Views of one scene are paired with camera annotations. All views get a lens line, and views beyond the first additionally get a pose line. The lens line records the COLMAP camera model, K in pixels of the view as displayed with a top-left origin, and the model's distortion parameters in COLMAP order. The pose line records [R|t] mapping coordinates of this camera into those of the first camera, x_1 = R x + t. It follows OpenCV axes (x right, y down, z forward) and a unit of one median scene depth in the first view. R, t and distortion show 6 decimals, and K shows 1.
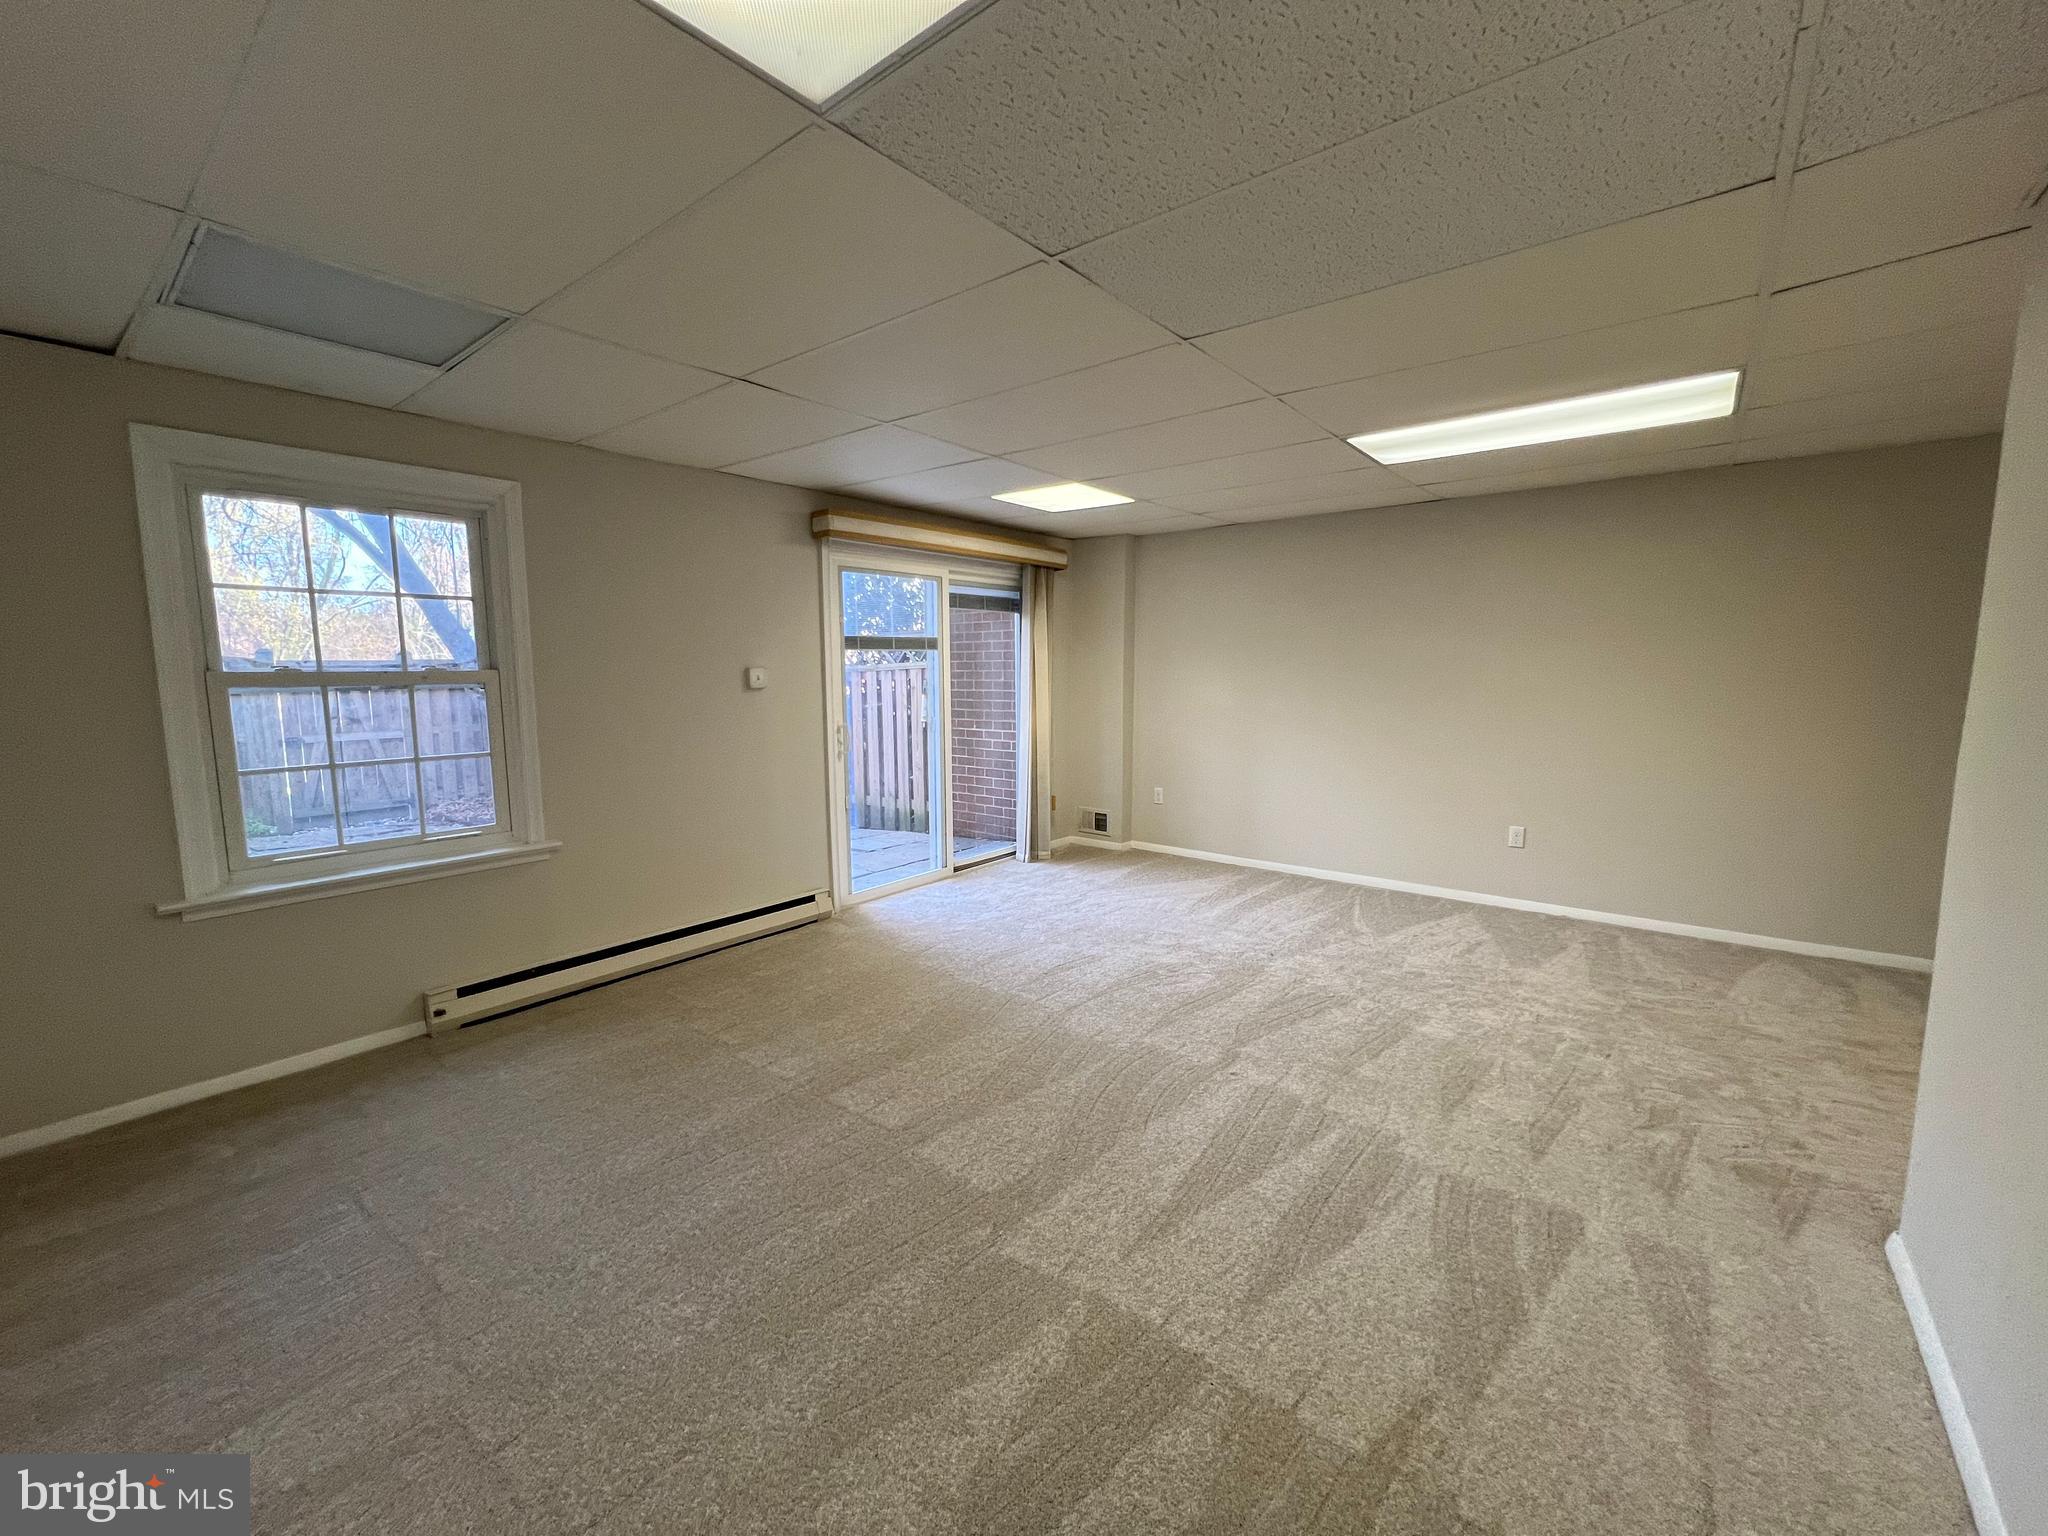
lens RADIAL K [[812.9, 0, 1024.1], [0, 812.9, 761.5], [0, 0, 1]] dist [-0.002765, 0.000771]
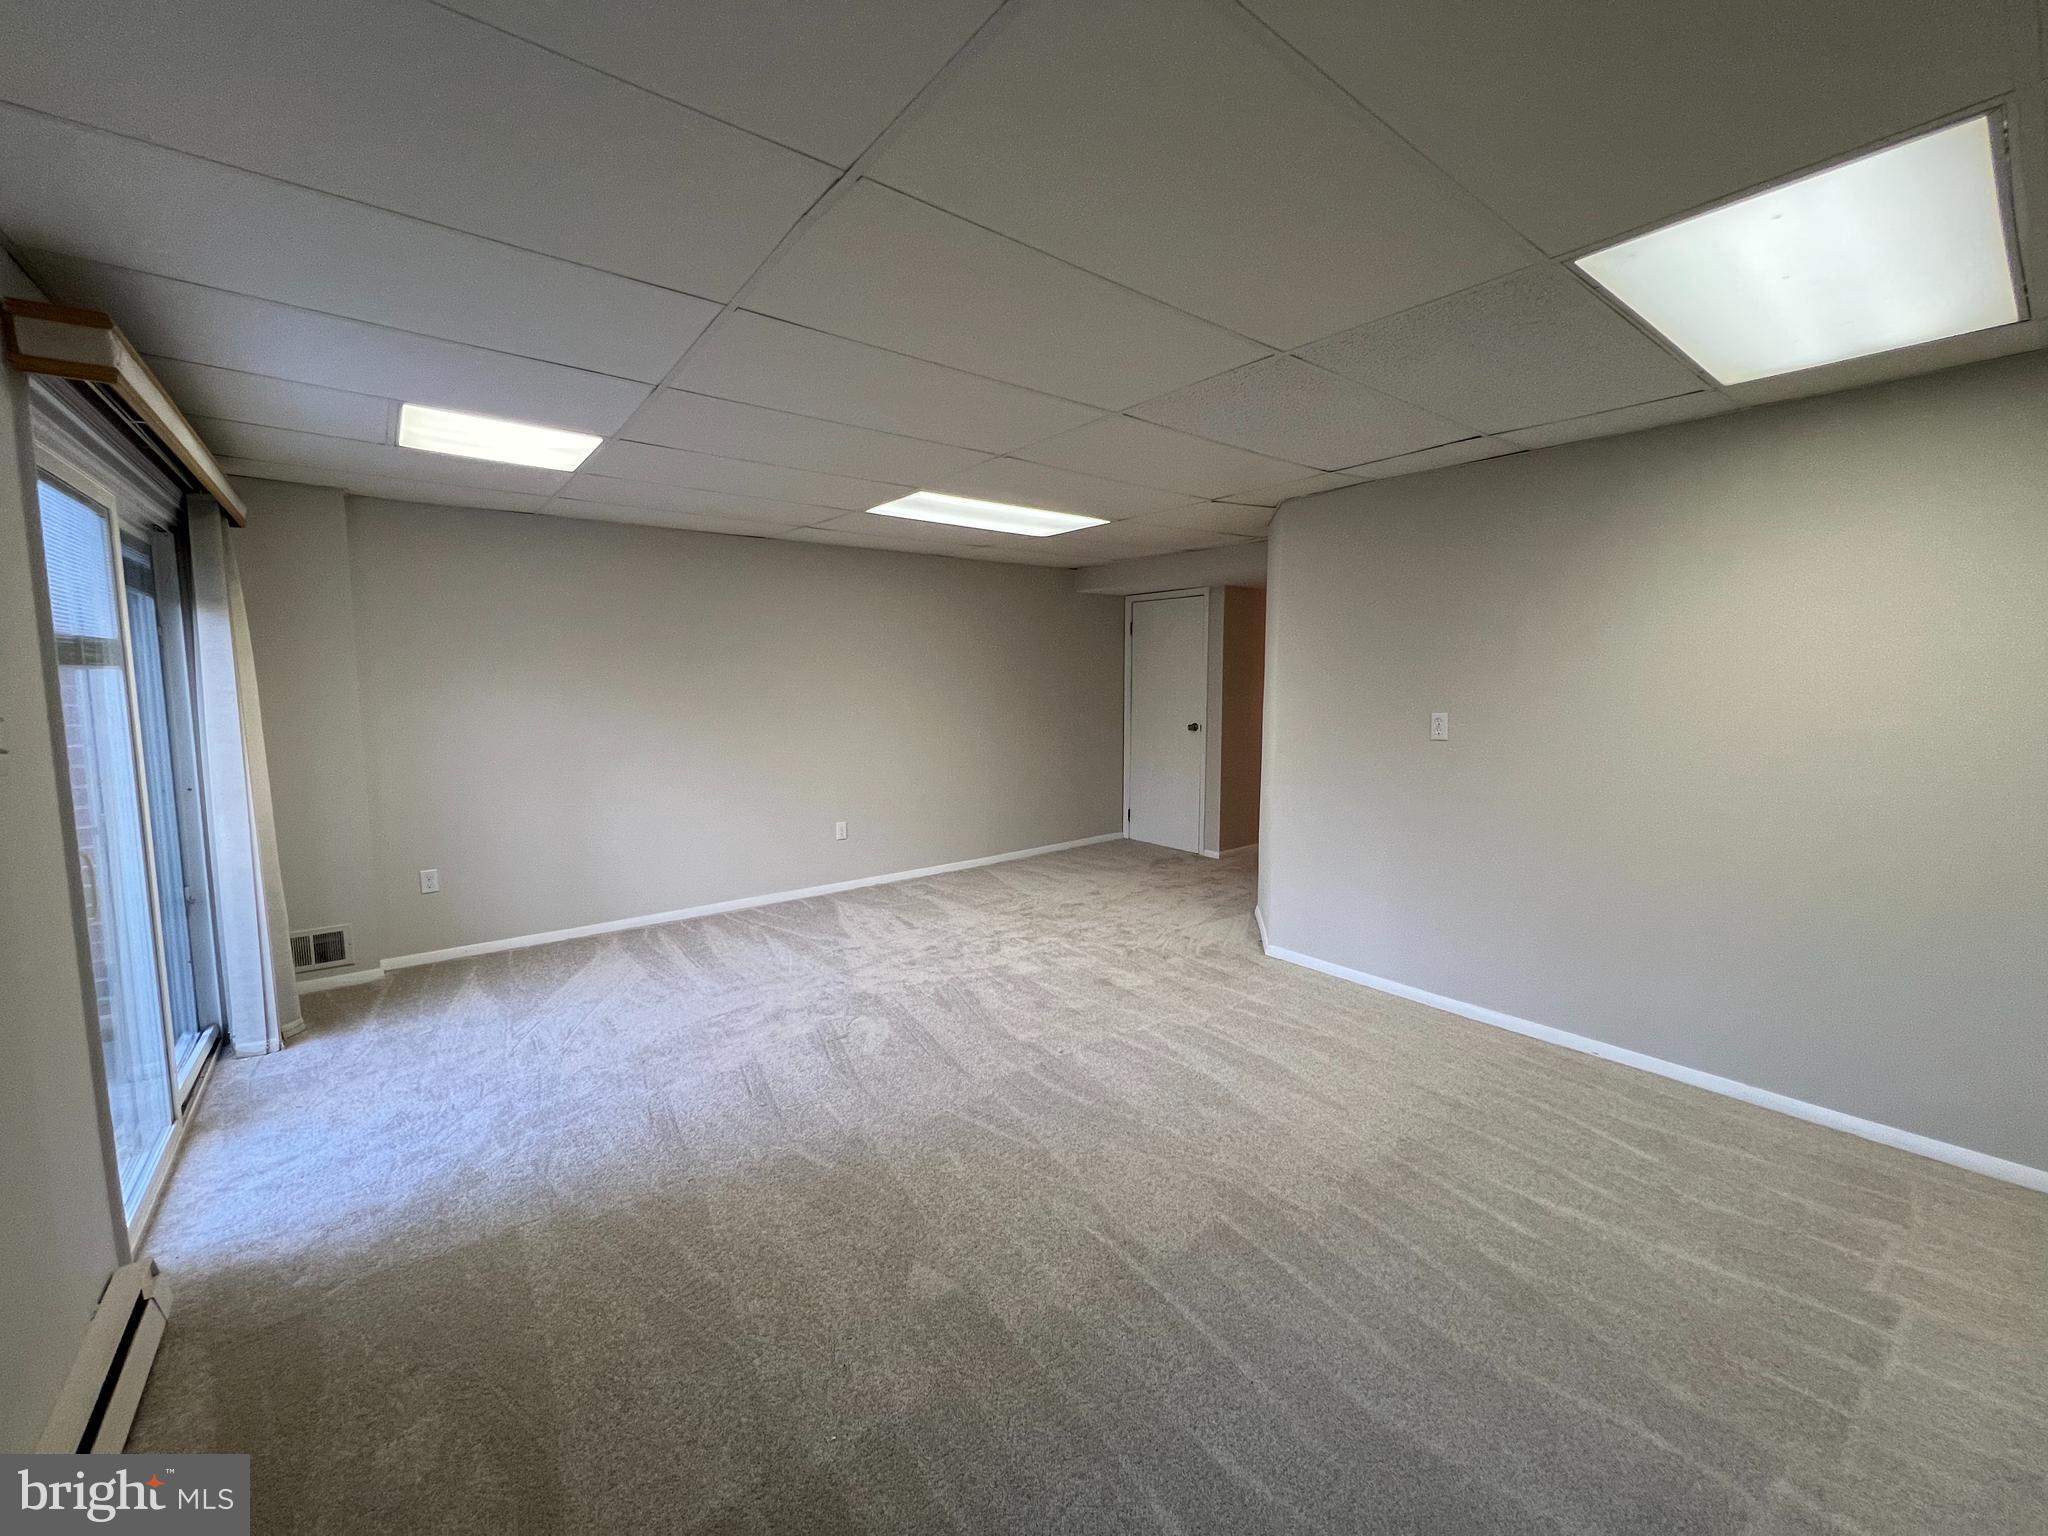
lens RADIAL K [[812.9, 0, 1014.2], [0, 812.9, 760.1], [0, 0, 1]] dist [-0.002765, 0.000771]
pose [[0.237792, -0.095519, 0.966608, -0.589674], [0.118398, 0.990583, 0.068761, -0.076435], [-0.964073, 0.098093, 0.246861, 0.533966]]
